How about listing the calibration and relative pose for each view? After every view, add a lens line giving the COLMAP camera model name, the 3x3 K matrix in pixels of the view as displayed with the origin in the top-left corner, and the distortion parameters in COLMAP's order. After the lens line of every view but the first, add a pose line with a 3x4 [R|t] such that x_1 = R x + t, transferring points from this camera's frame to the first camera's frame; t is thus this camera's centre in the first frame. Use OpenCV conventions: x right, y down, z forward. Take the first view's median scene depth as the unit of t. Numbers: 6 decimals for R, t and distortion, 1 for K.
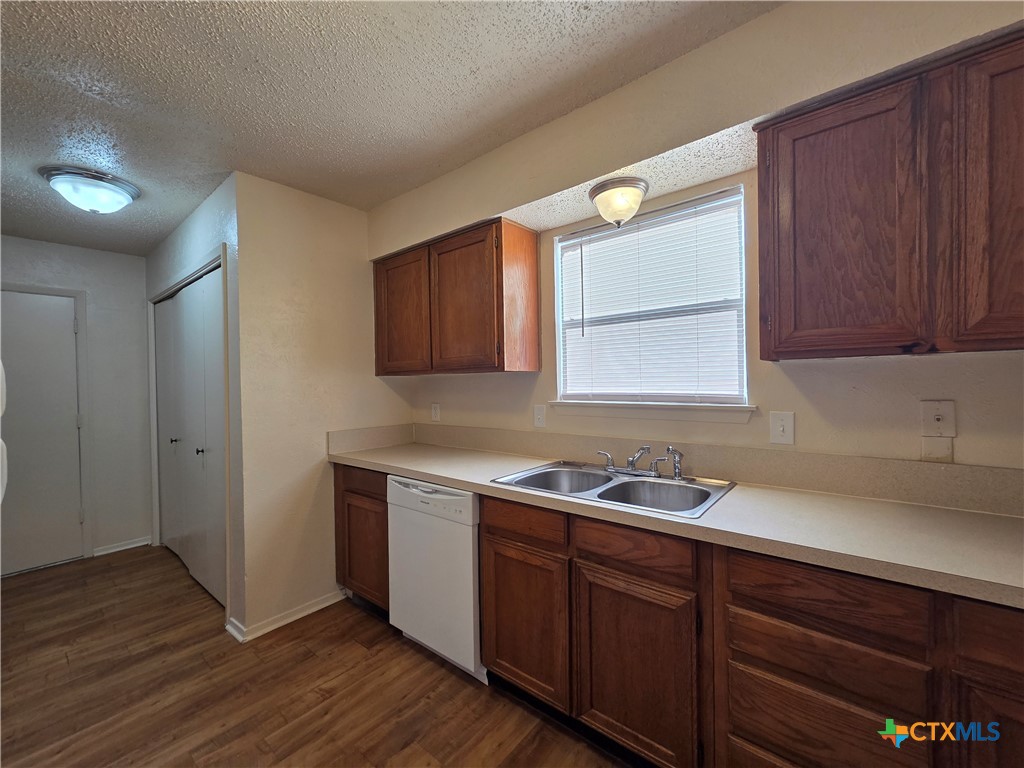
lens RADIAL K [[420.1, 0, 513.5], [0, 420.1, 383.9], [0, 0, 1]] dist [-0.000060, 0.000606]
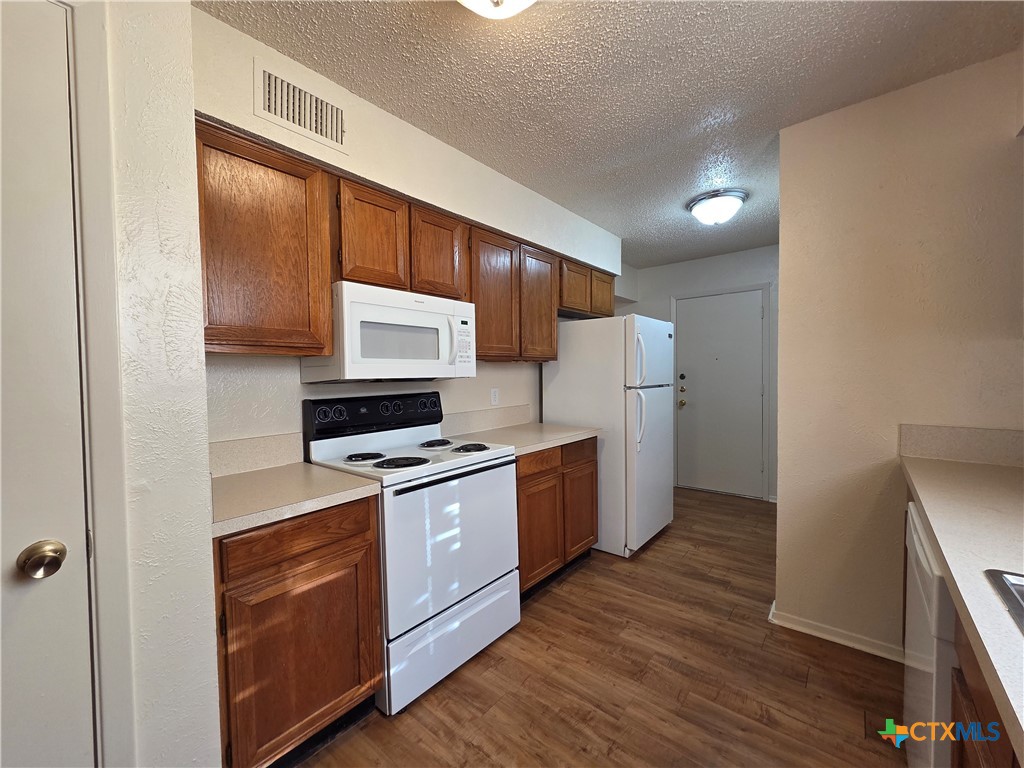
lens RADIAL K [[420.1, 0, 513.9], [0, 420.1, 385.4], [0, 0, 1]] dist [-0.000060, 0.000606]
pose [[0.013778, 0.054138, -0.998438, 0.320690], [0.005982, 0.998511, 0.054225, 0.005052], [0.999887, -0.006720, 0.013433, 0.412501]]
